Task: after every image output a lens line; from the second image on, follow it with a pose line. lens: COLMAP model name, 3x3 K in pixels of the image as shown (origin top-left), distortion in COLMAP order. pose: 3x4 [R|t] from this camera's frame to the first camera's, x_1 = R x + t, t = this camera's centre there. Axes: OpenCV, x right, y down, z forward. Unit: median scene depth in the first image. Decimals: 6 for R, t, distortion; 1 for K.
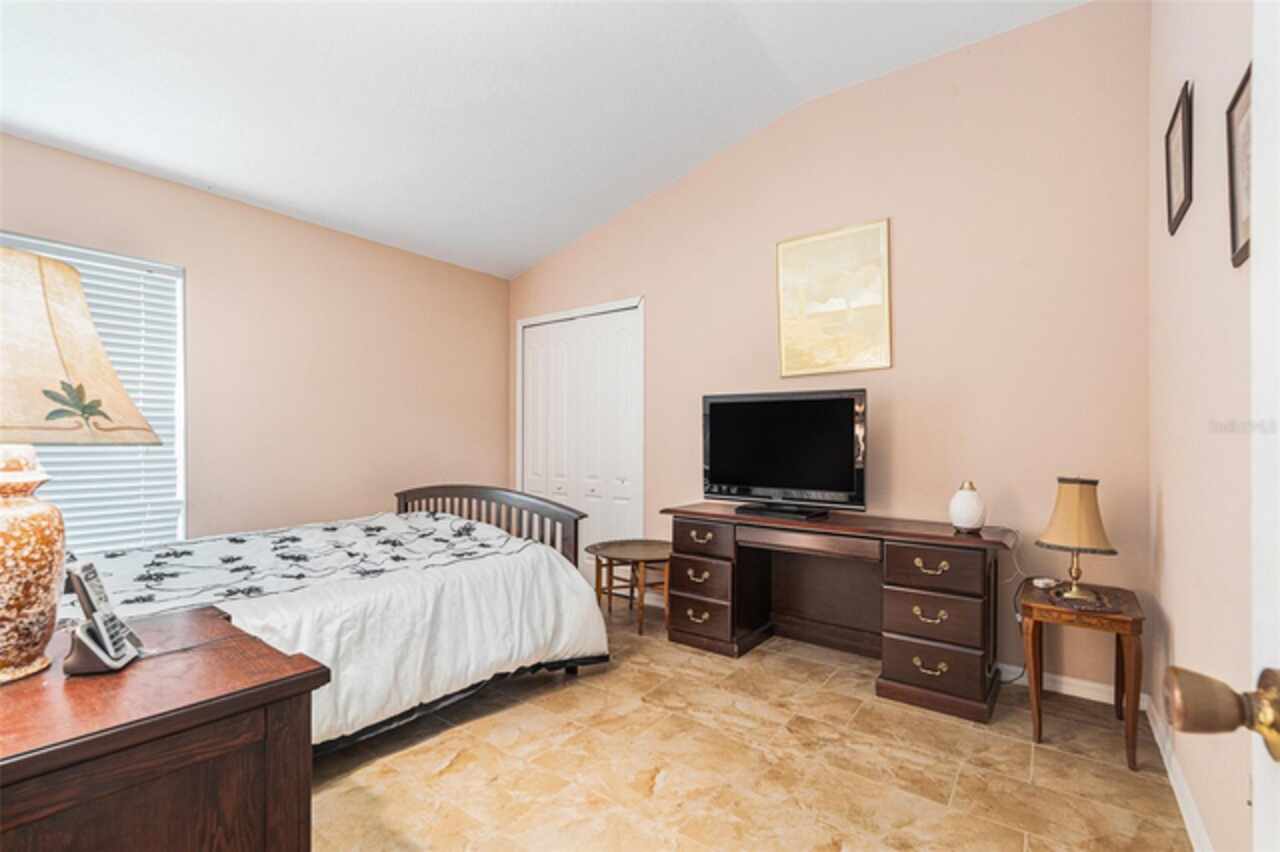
lens RADIAL K [[562.2, 0, 642.9], [0, 562.2, 434.4], [0, 0, 1]] dist [-0.002857, -0.000103]
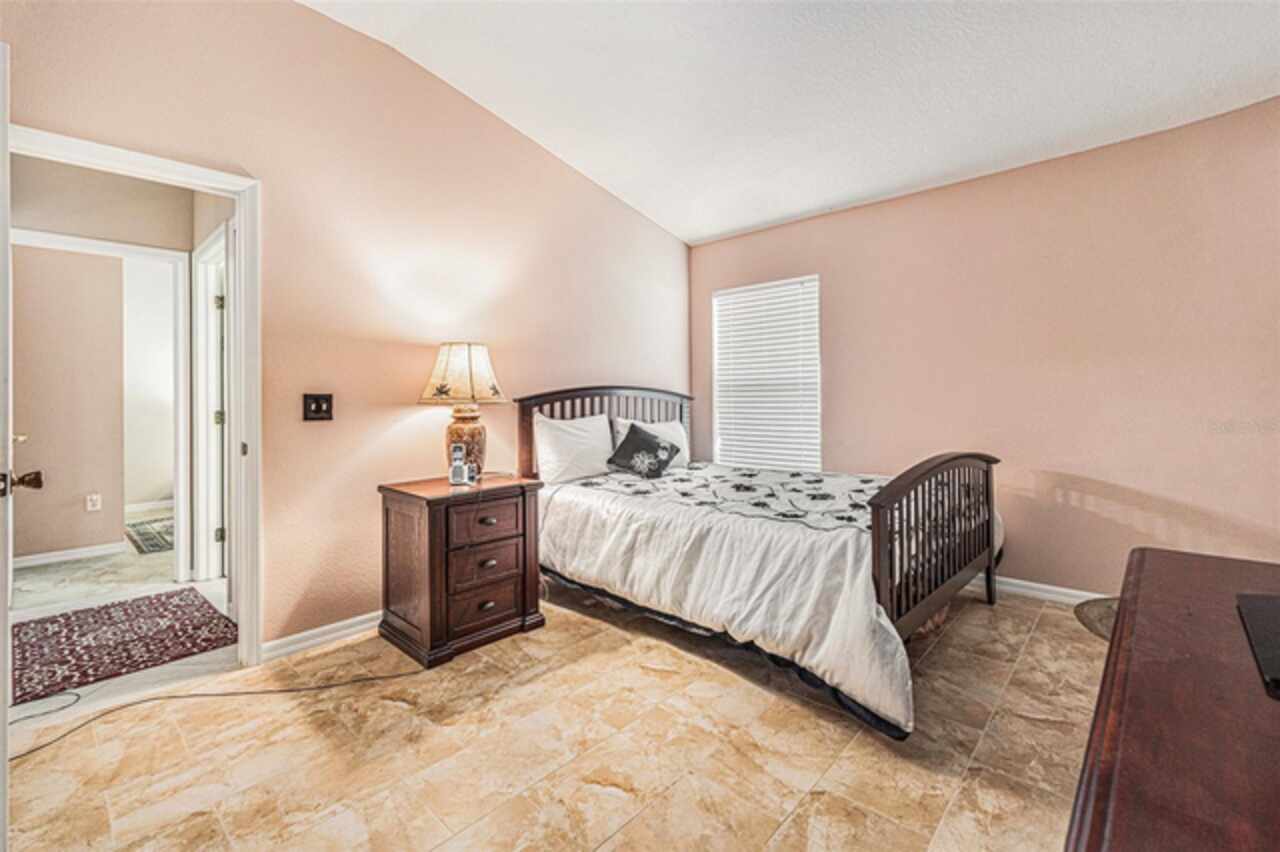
lens RADIAL K [[562.2, 0, 642.6], [0, 562.2, 414.8], [0, 0, 1]] dist [-0.002857, -0.000103]
pose [[-0.112078, 0.006643, -0.993677, 0.780840], [0.015391, 0.999869, 0.004948, 0.044718], [0.993580, -0.014739, -0.112166, 1.049809]]
